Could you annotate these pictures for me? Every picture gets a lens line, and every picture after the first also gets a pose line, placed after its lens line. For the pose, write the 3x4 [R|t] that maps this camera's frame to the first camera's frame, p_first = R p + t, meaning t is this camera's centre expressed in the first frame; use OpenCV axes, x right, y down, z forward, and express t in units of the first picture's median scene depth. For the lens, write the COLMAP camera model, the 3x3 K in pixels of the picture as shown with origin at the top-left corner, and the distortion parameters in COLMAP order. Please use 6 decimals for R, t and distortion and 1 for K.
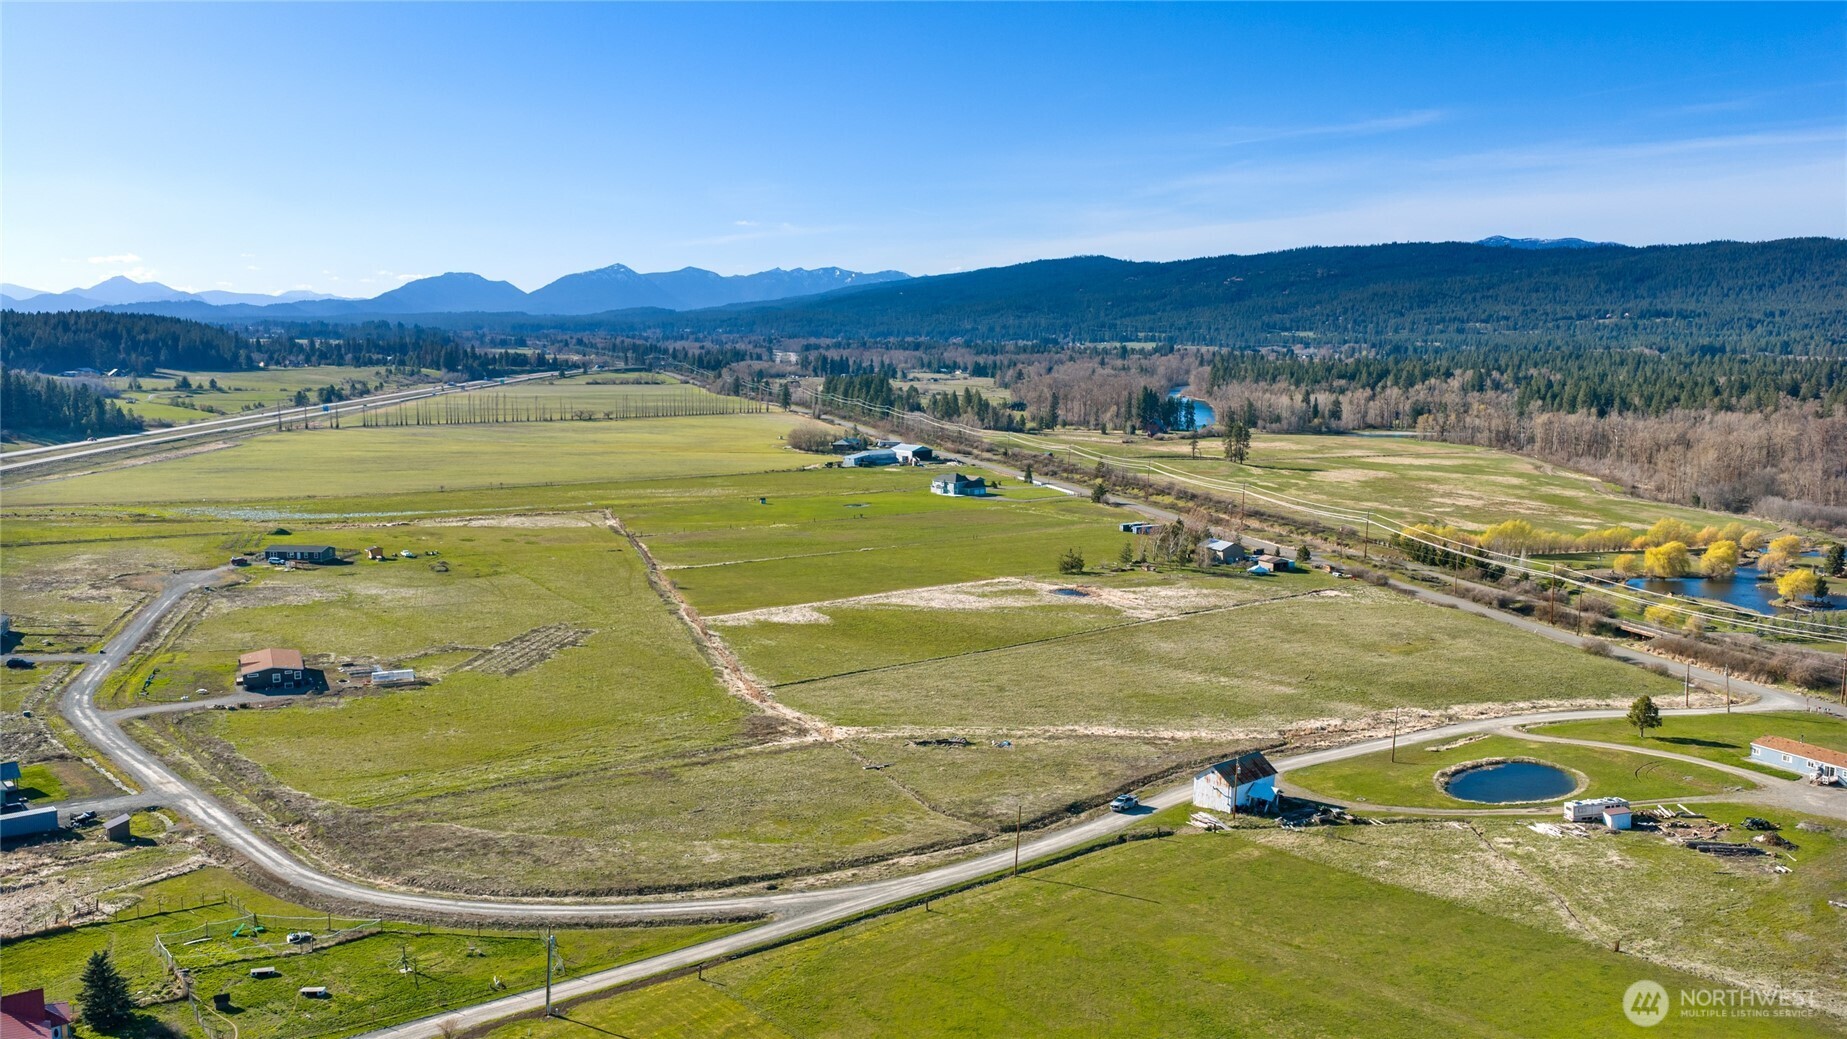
lens RADIAL K [[1493.6, 0, 930.6], [0, 1493.6, 520.6], [0, 0, 1]] dist [0.039620, -0.044711]
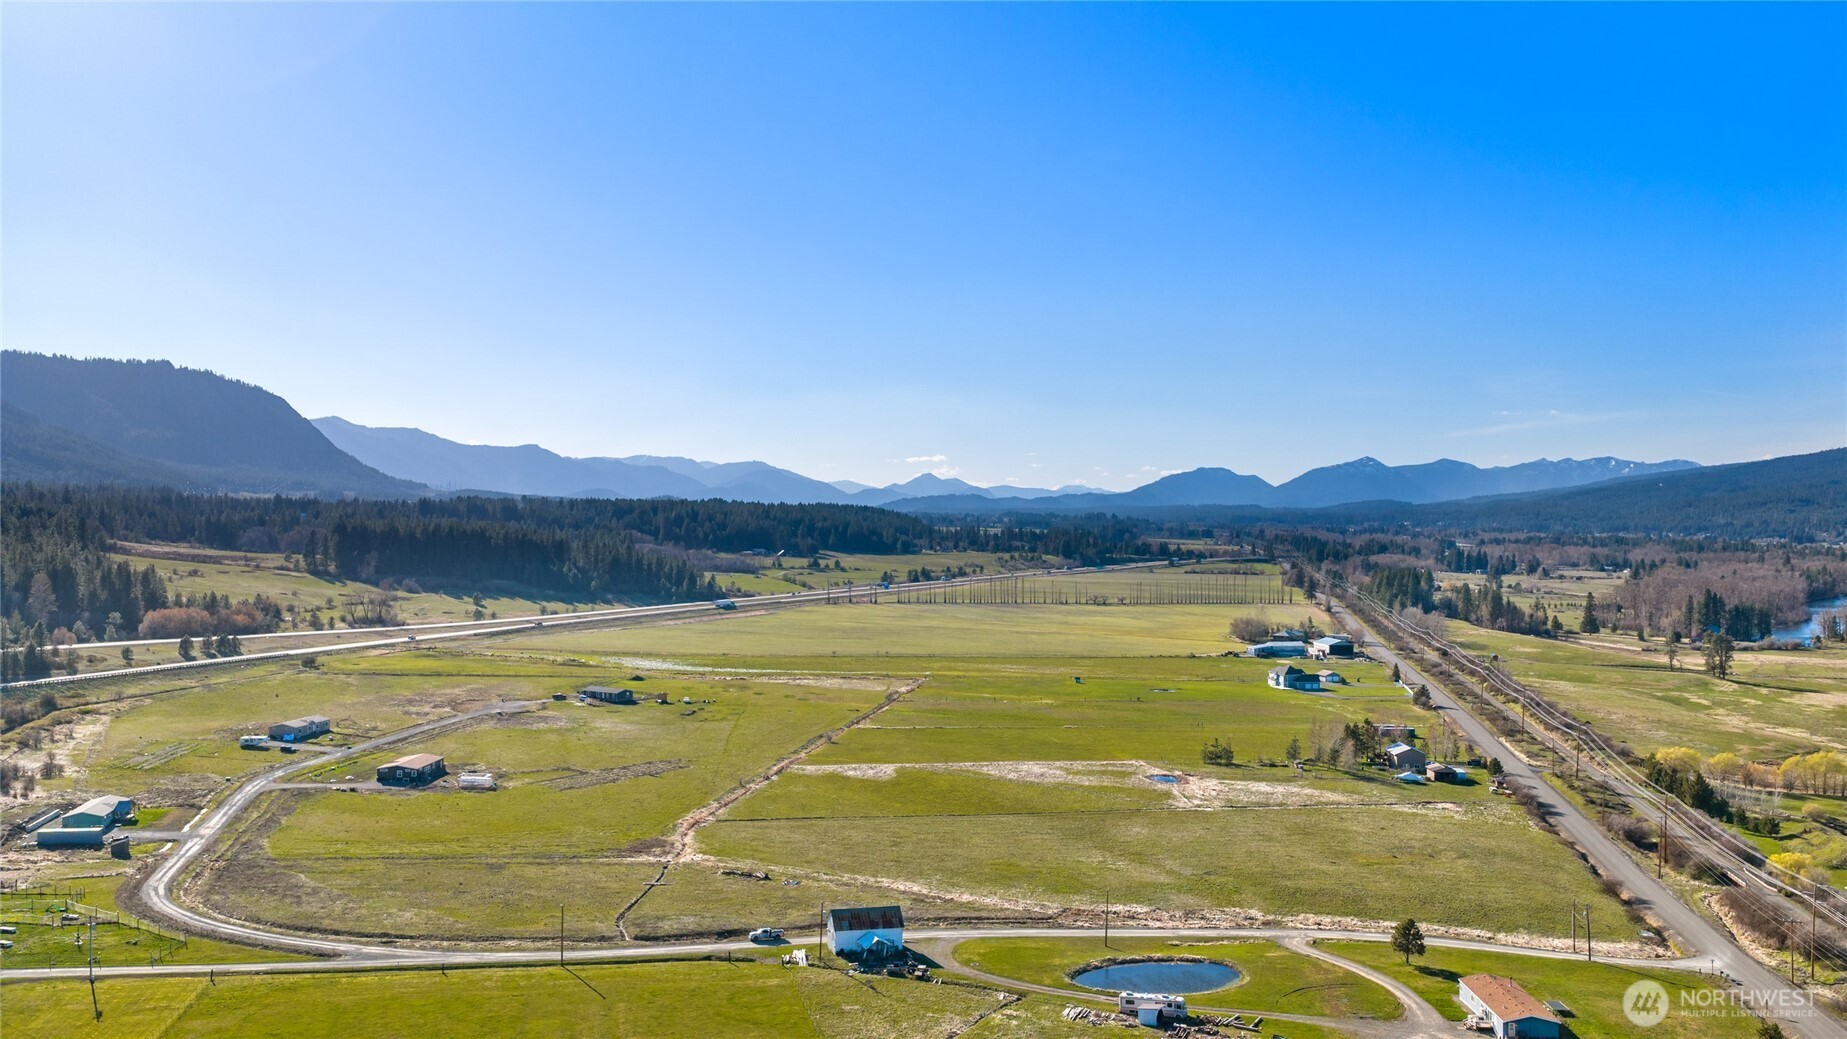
lens RADIAL K [[1493.6, 0, 924.1], [0, 1493.6, 520.1], [0, 0, 1]] dist [0.039620, -0.044711]
pose [[0.880005, 0.008632, -0.474887, 0.138235], [-0.069137, 0.991514, -0.110094, -0.000821], [0.469906, 0.129716, 0.873133, 0.005958]]
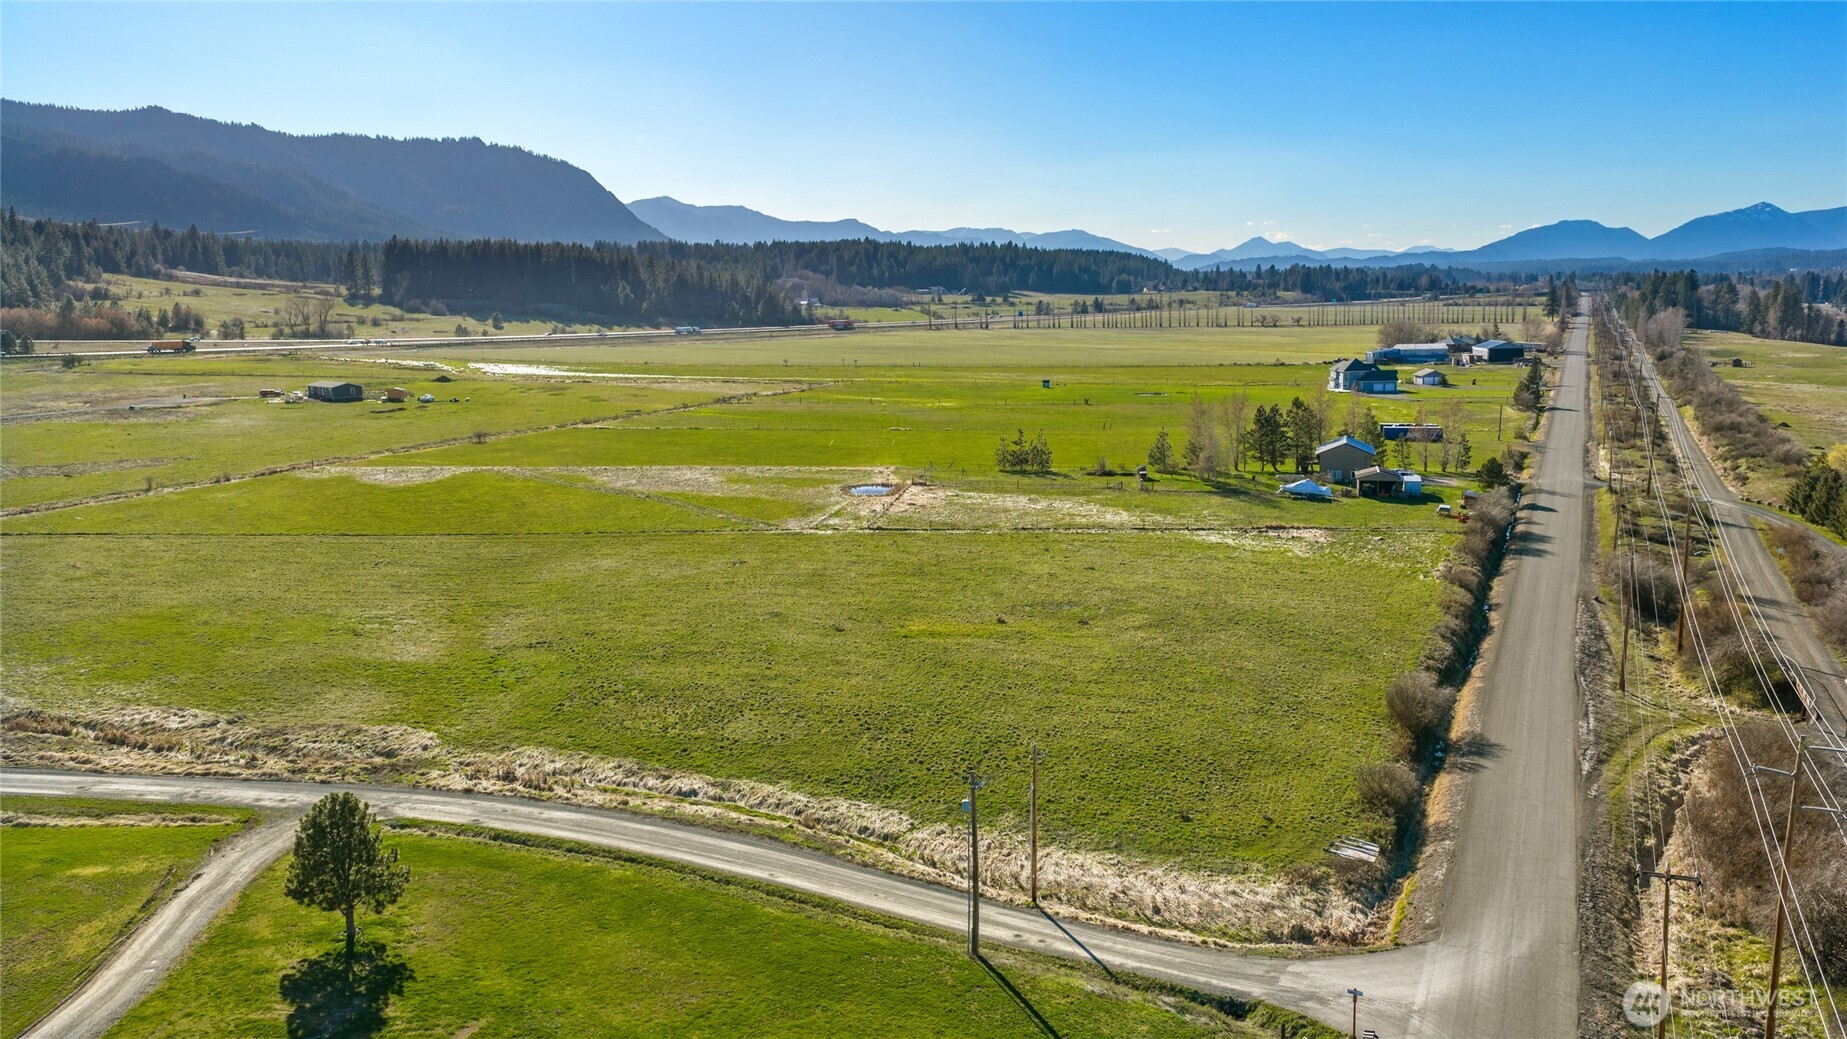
lens RADIAL K [[1493.6, 0, 933.1], [0, 1493.6, 525.5], [0, 0, 1]] dist [0.039620, -0.044711]
pose [[0.761399, 0.091612, -0.641778, 0.158137], [-0.070239, 0.995795, 0.058815, 0.008391], [0.644468, 0.000296, 0.764631, 0.182794]]
